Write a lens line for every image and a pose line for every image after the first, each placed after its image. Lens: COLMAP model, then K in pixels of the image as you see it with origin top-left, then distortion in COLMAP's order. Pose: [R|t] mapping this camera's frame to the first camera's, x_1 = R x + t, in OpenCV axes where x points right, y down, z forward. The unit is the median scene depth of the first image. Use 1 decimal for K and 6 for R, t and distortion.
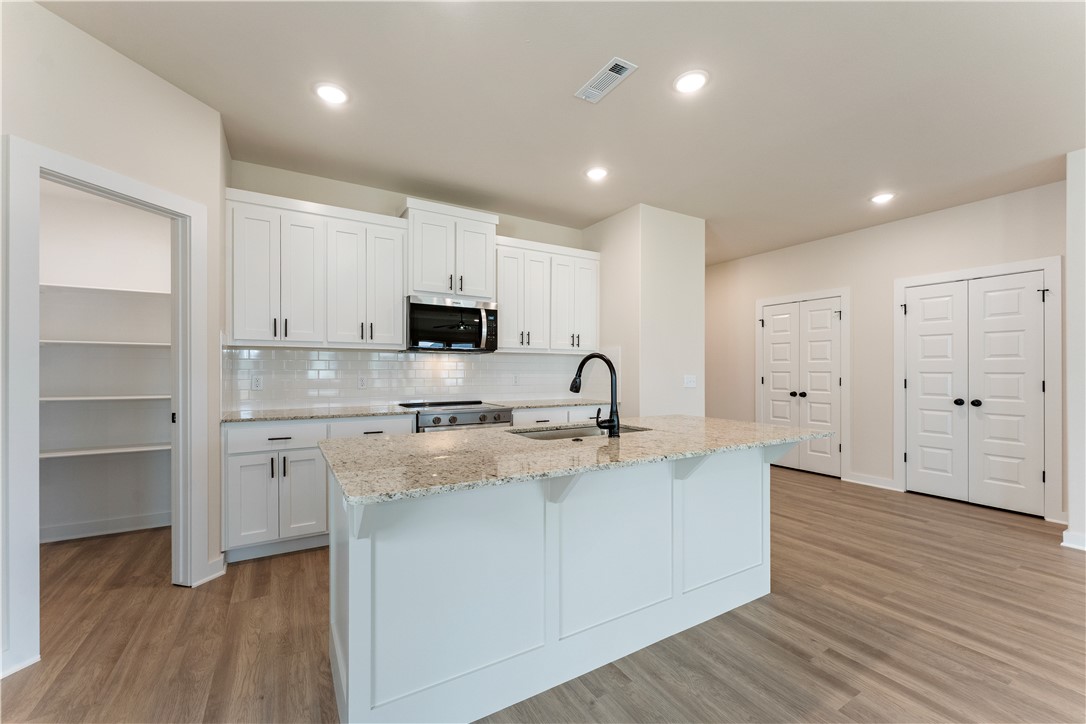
lens RADIAL K [[439.5, 0, 535.8], [0, 439.5, 370.0], [0, 0, 1]] dist [0.000666, -0.000690]
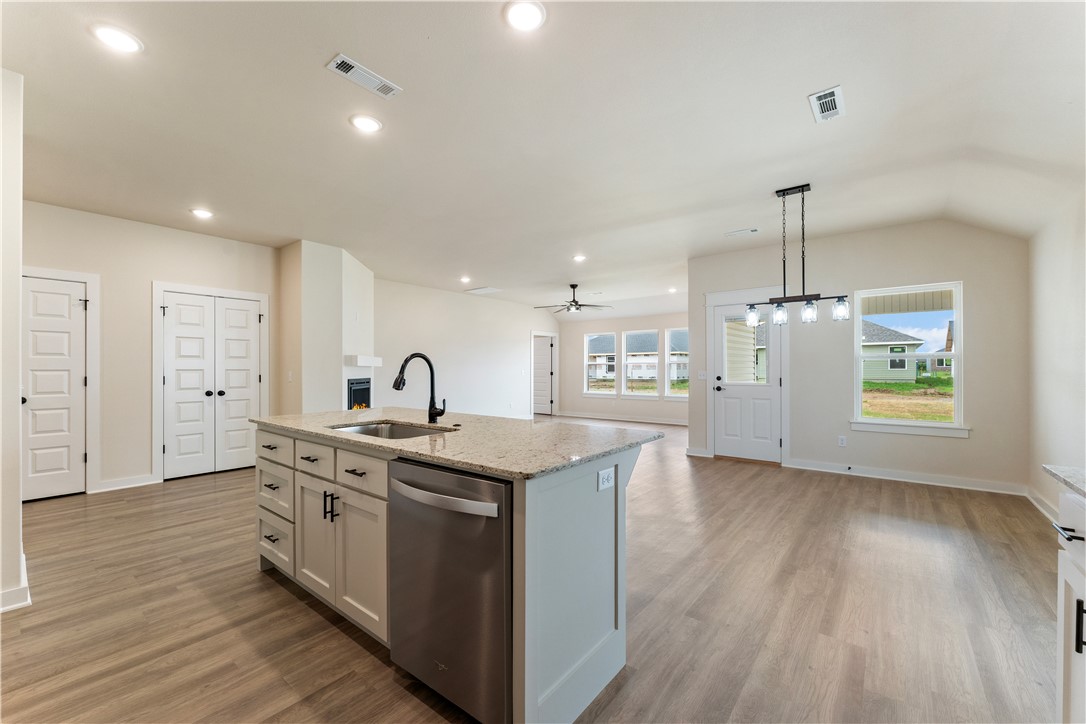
lens RADIAL K [[439.5, 0, 533.5], [0, 439.5, 362.7], [0, 0, 1]] dist [0.000666, -0.000690]
pose [[-0.337480, 0.009277, 0.941287, -0.590191], [-0.000526, 0.999949, -0.010043, -0.002006], [-0.941333, -0.003884, -0.337458, 0.634063]]
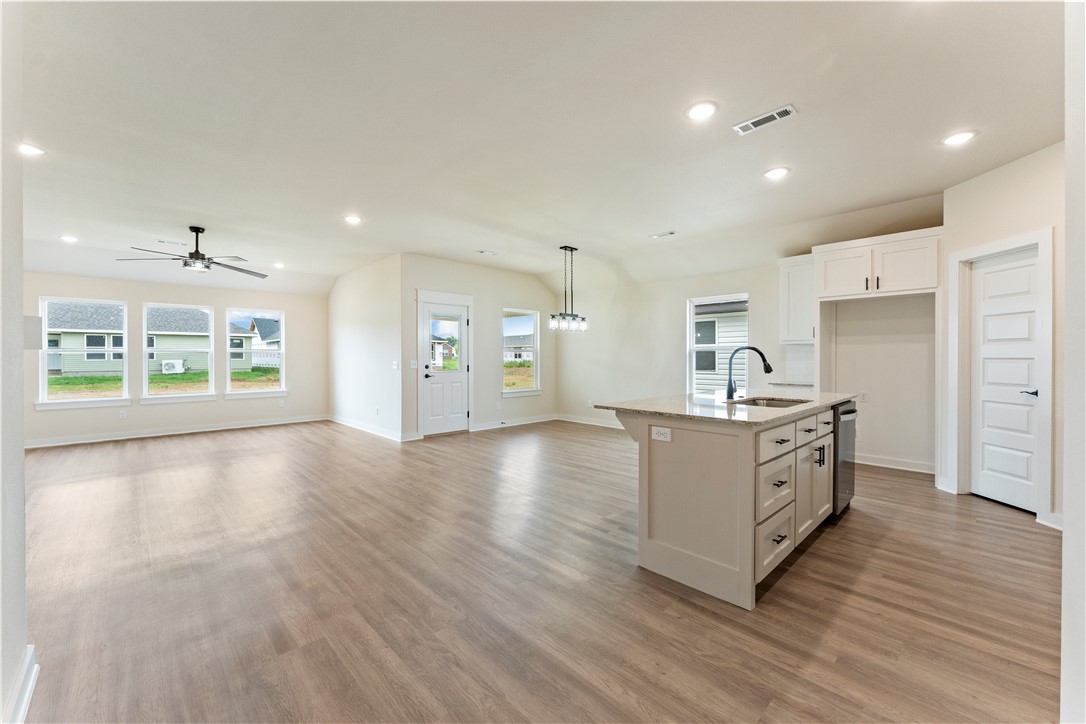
lens RADIAL K [[439.5, 0, 536.0], [0, 439.5, 360.2], [0, 0, 1]] dist [0.000666, -0.000690]
pose [[-0.974513, -0.000570, -0.224331, 0.679842], [-0.001665, 0.999988, 0.004692, 0.001604], [0.224325, 0.004946, -0.974502, 1.327393]]
